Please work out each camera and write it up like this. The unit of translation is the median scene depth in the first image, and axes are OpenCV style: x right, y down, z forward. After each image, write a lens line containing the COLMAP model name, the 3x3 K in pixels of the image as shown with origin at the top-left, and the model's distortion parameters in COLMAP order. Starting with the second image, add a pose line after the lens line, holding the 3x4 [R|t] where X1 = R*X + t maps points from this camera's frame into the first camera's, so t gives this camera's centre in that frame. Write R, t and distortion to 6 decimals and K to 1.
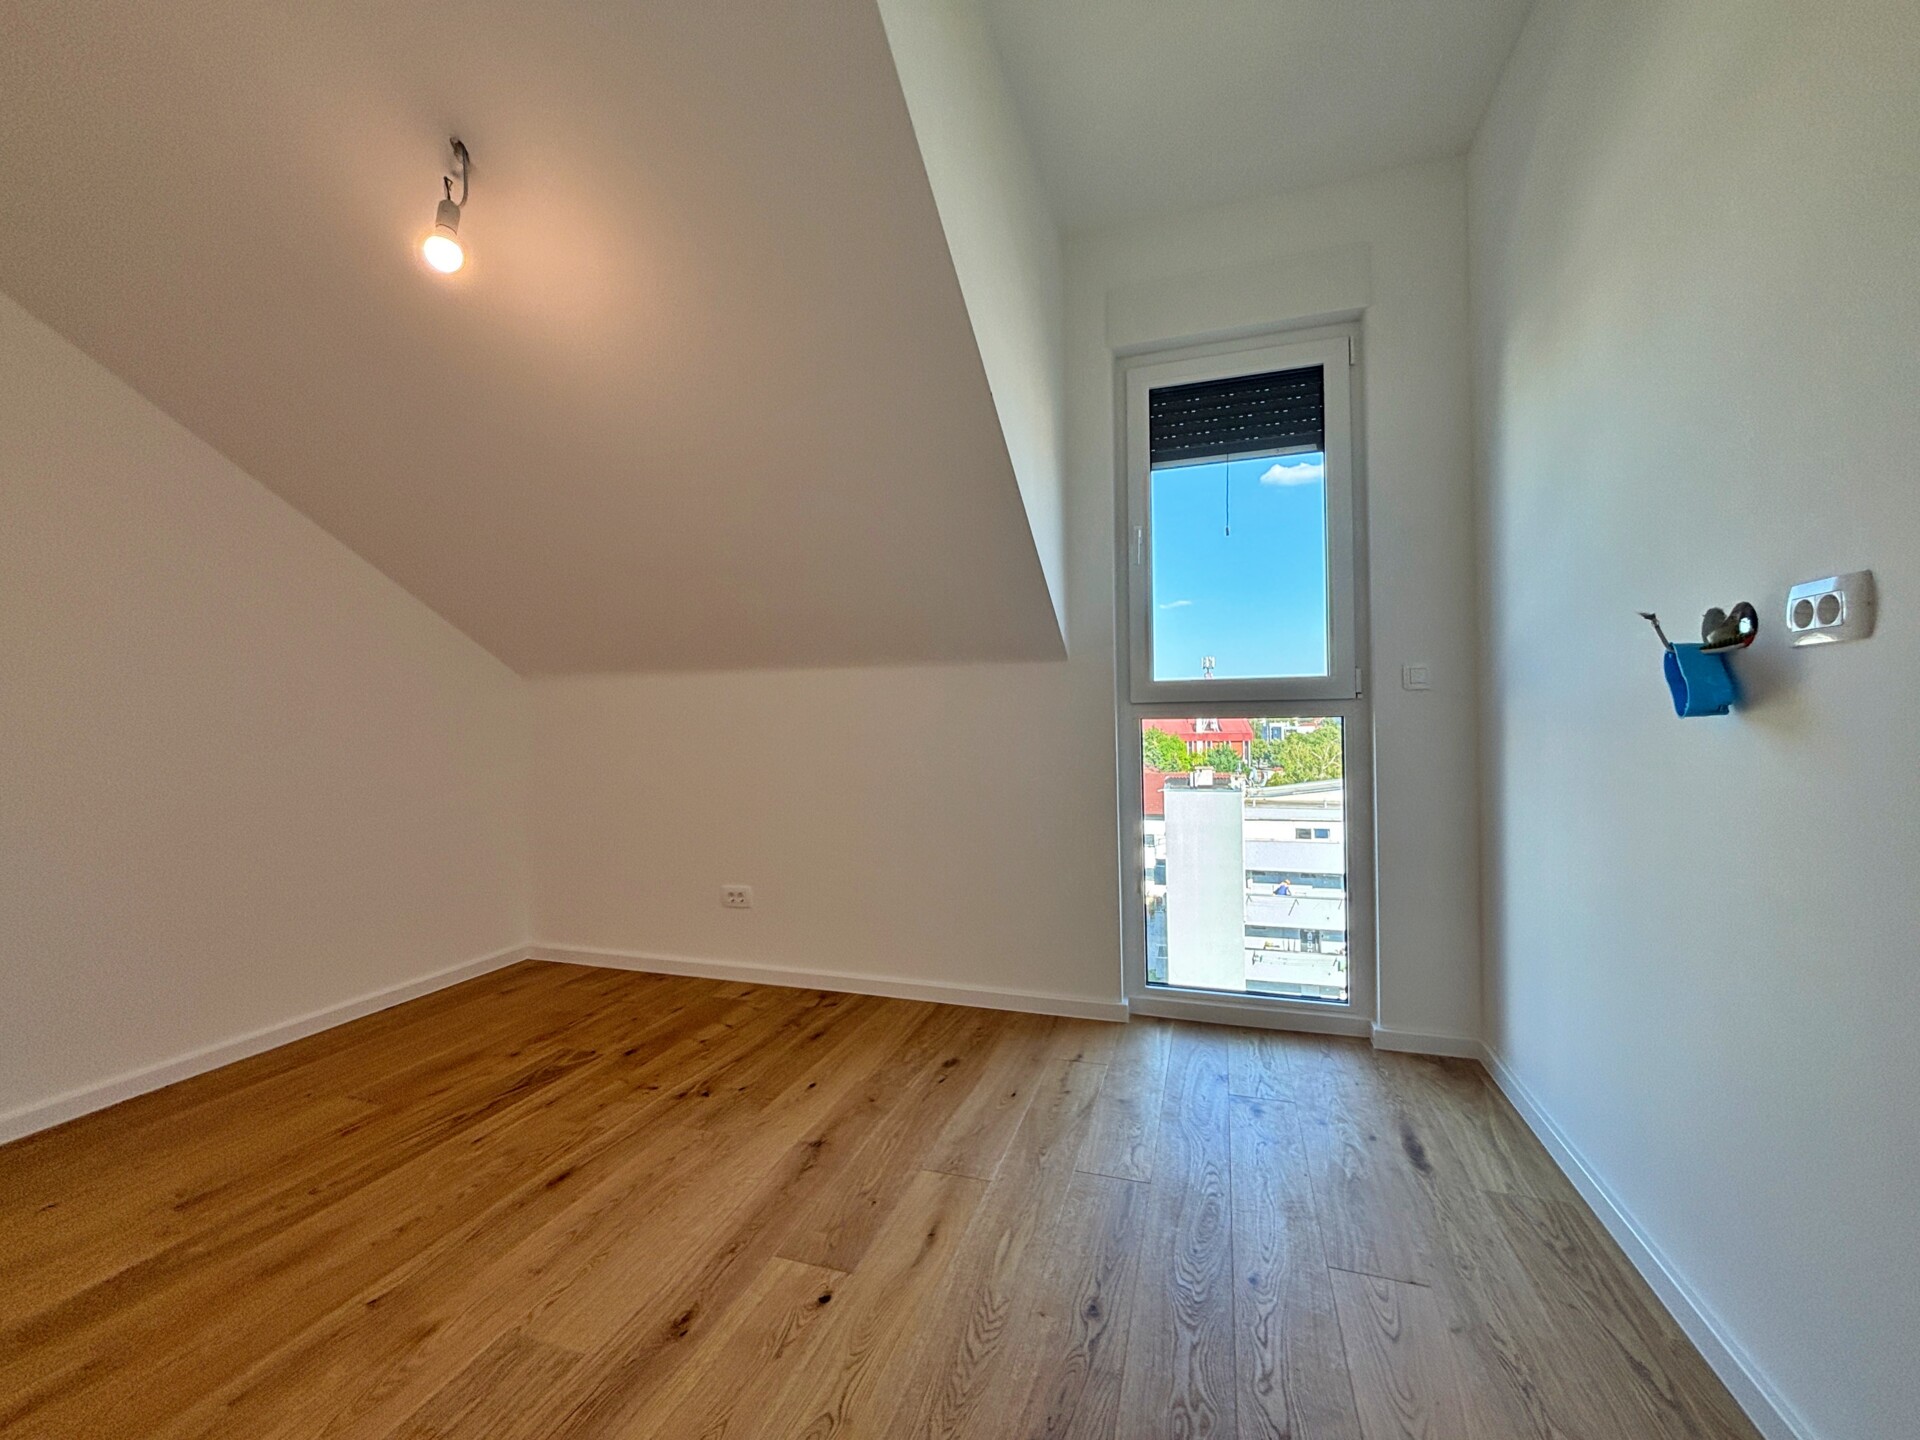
lens RADIAL K [[791.5, 0, 960.0], [0, 791.5, 720.0], [0, 0, 1]] dist [0.002095, 0.000387]
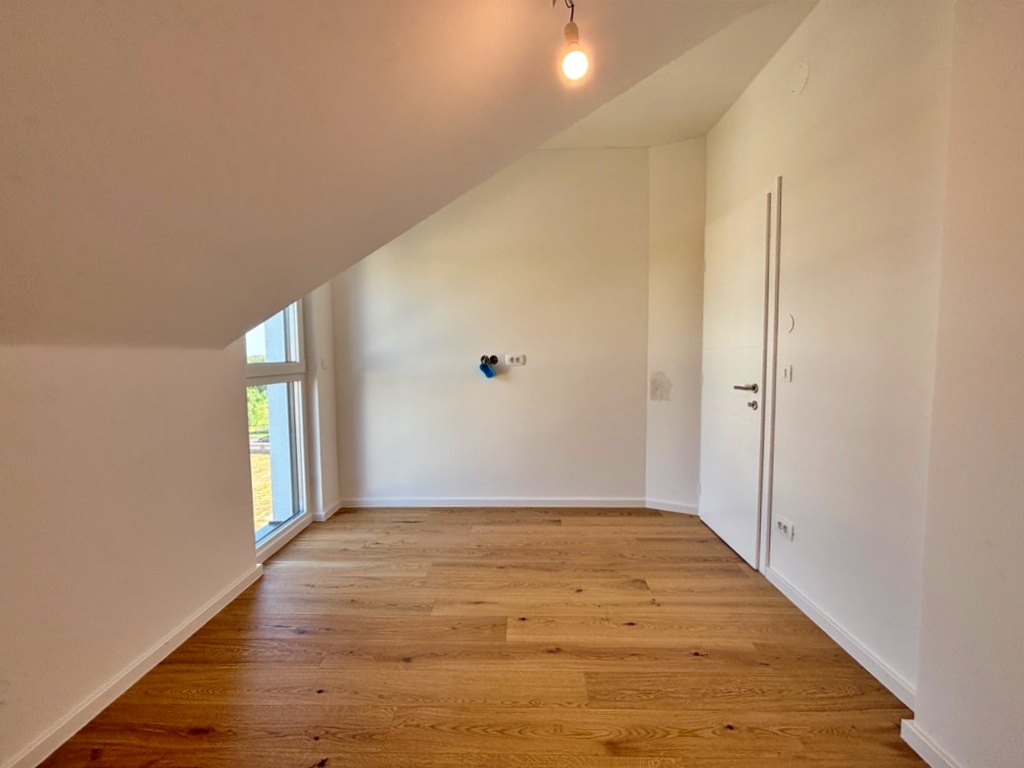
lens RADIAL K [[422.1, 0, 512.0], [0, 422.1, 384.0], [0, 0, 1]] dist [0.002095, 0.000387]
pose [[-0.287904, -0.051332, 0.956282, -1.290186], [0.016152, 0.998160, 0.058443, -0.092639], [-0.957523, 0.032272, -0.286545, 1.271305]]
